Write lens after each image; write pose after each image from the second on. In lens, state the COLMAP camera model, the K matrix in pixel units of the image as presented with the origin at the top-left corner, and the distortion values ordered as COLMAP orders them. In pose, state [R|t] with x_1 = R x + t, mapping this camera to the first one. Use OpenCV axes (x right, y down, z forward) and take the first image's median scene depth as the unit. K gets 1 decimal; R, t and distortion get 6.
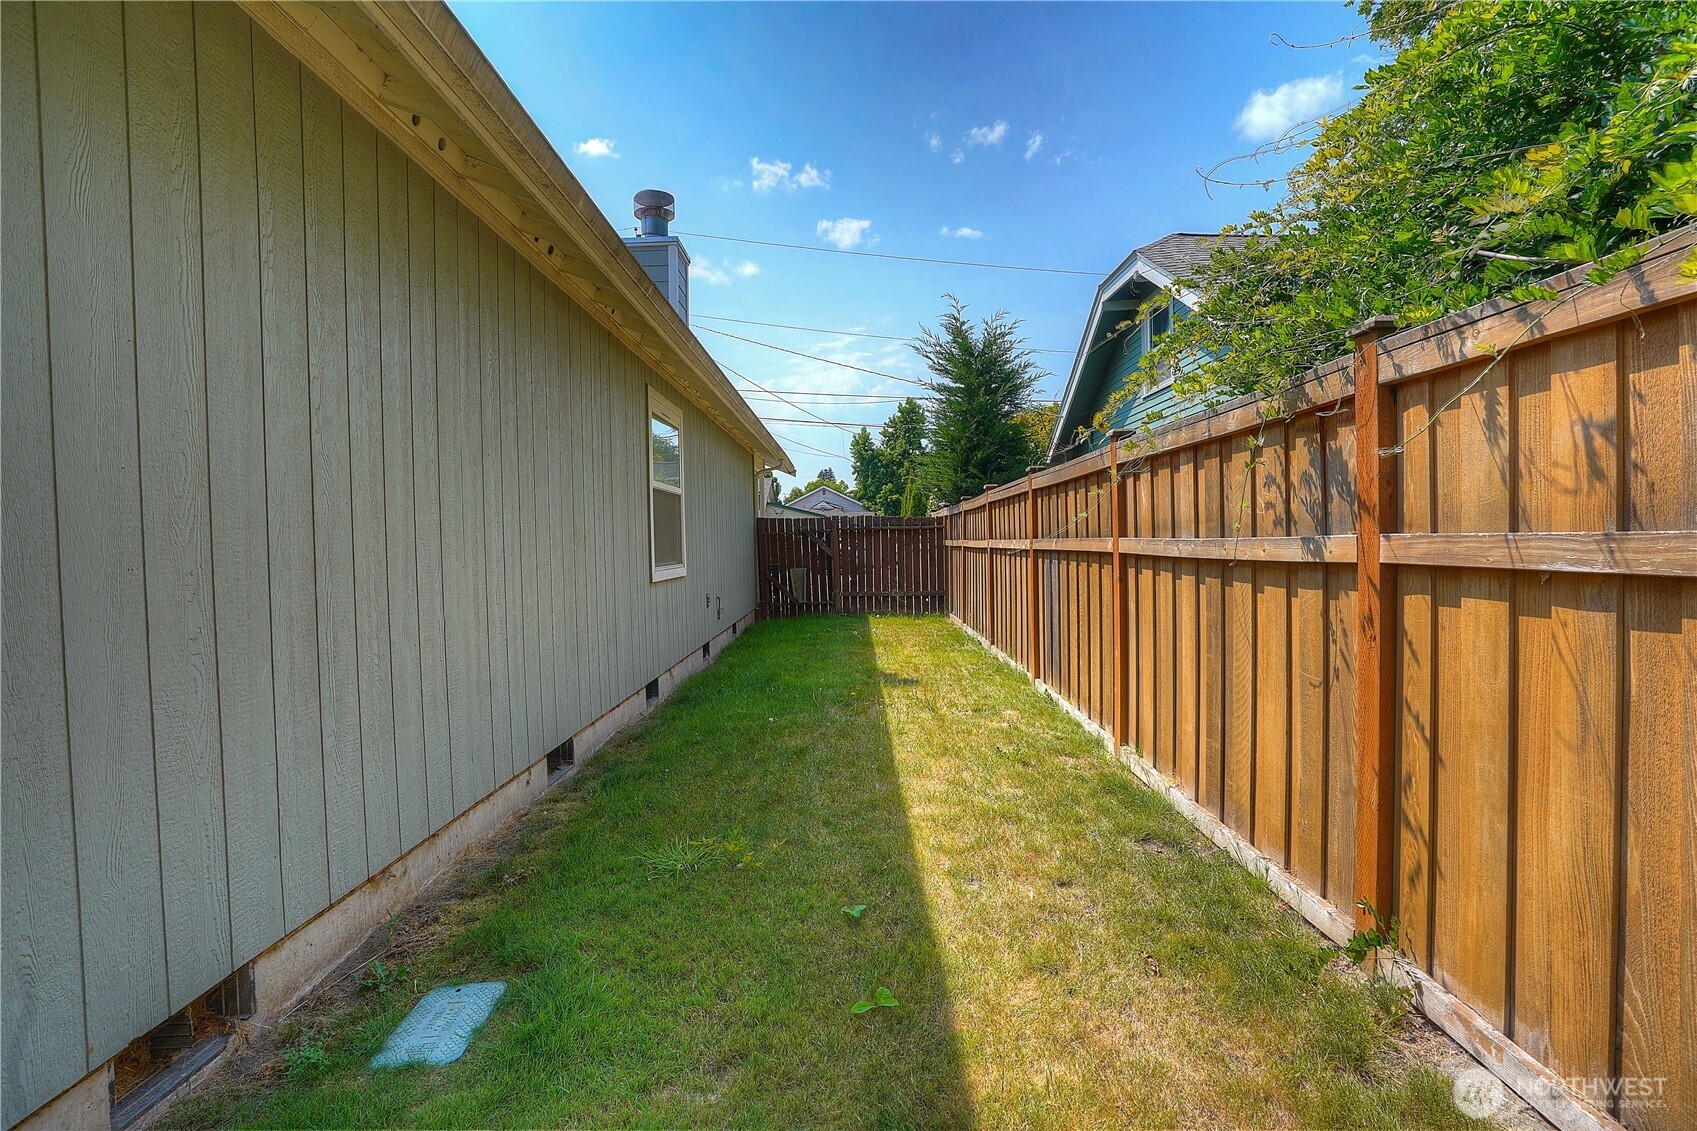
lens RADIAL K [[789.0, 0, 848.5], [0, 789.0, 565.5], [0, 0, 1]] dist [-0.072837, 0.030088]
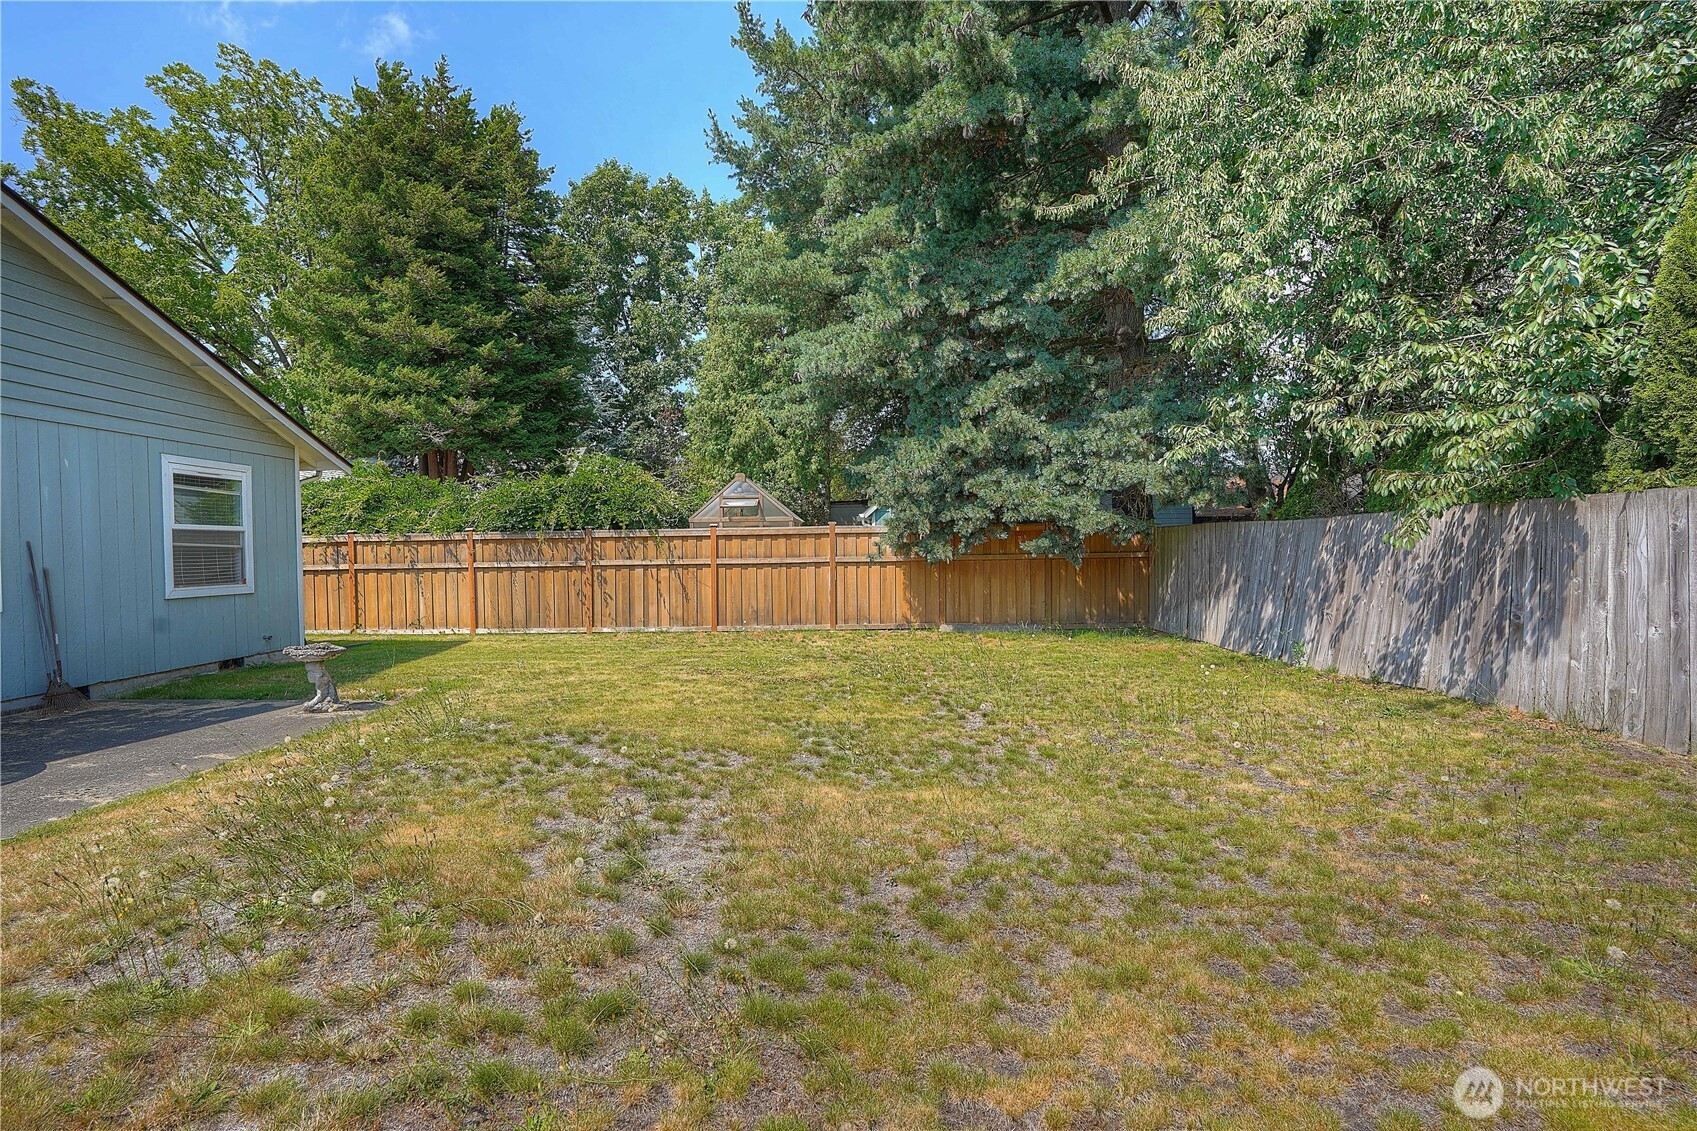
lens RADIAL K [[789.0, 0, 848.5], [0, 789.0, 565.5], [0, 0, 1]] dist [-0.072837, 0.030088]
pose [[0.005162, 0.000165, 0.999987, -4.778816], [0.041660, 0.999132, -0.000380, 0.119285], [-0.999119, 0.041661, 0.005150, -2.648224]]
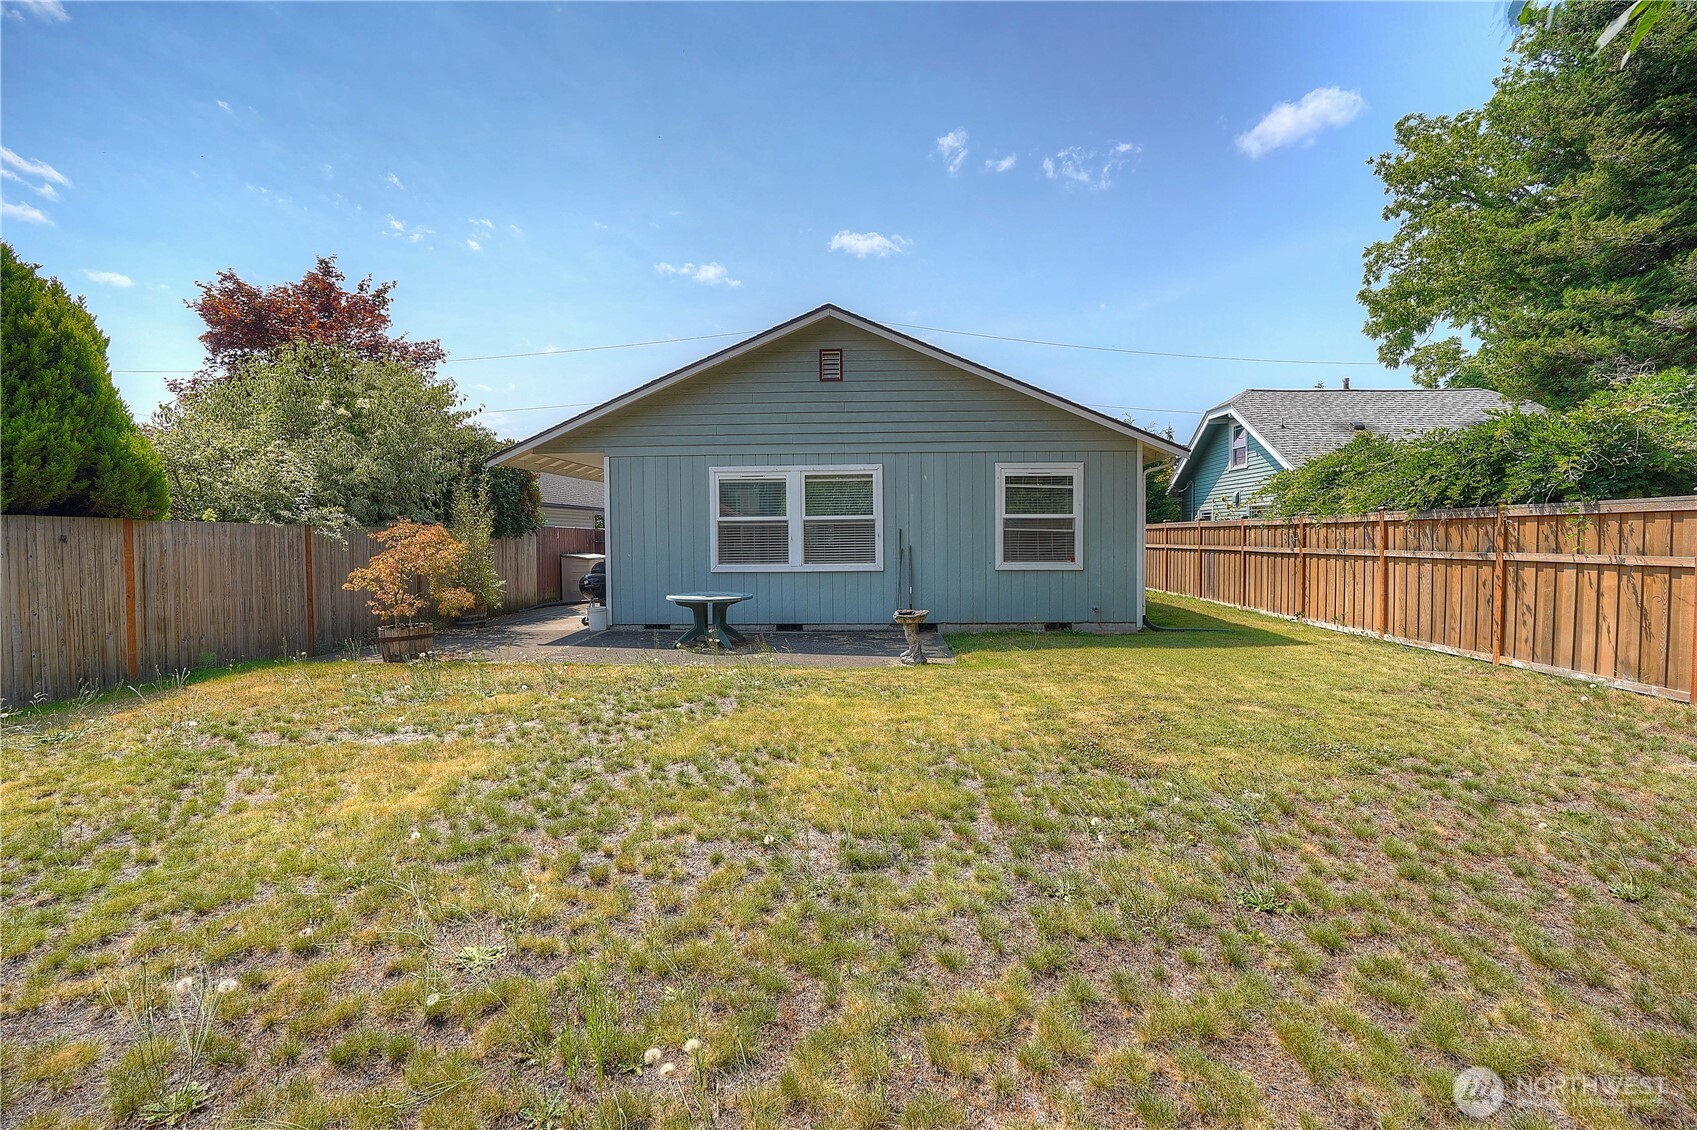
lens RADIAL K [[789.0, 0, 848.5], [0, 789.0, 565.0], [0, 0, 1]] dist [-0.072837, 0.030088]
pose [[0.999118, 0.018291, -0.037809, -2.195576], [-0.018016, 0.999809, 0.007594, 0.090936], [0.037941, -0.006906, 0.999256, -4.324587]]
